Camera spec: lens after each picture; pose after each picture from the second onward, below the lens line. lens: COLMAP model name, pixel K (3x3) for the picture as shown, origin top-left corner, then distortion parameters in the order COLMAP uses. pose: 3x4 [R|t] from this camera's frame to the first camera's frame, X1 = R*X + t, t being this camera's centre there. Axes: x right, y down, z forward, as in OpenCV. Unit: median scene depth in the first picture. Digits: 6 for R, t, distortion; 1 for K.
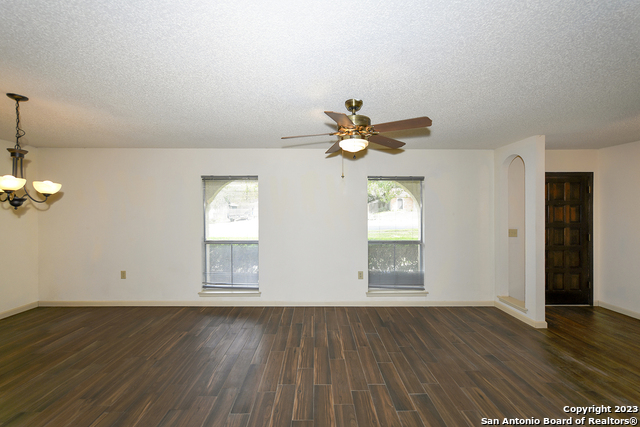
lens RADIAL K [[260.9, 0, 317.7], [0, 260.9, 213.0], [0, 0, 1]] dist [-0.002393, 0.000004]
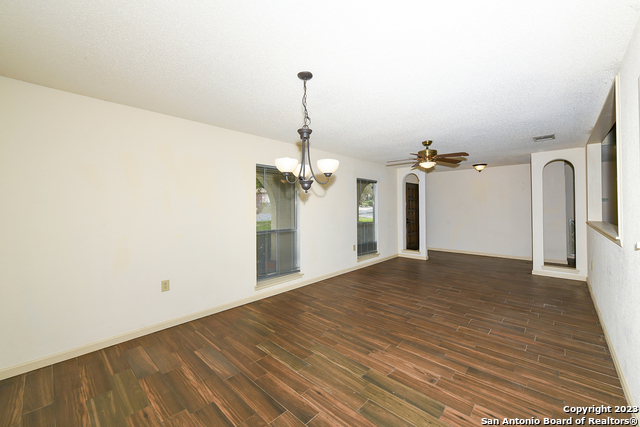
lens RADIAL K [[260.9, 0, 319.0], [0, 260.9, 207.8], [0, 0, 1]] dist [-0.002393, 0.000004]
pose [[0.681075, -0.008027, 0.732169, -1.438662], [0.012235, 0.999925, -0.000418, 0.031480], [-0.732111, 0.009242, 0.681122, 0.257701]]
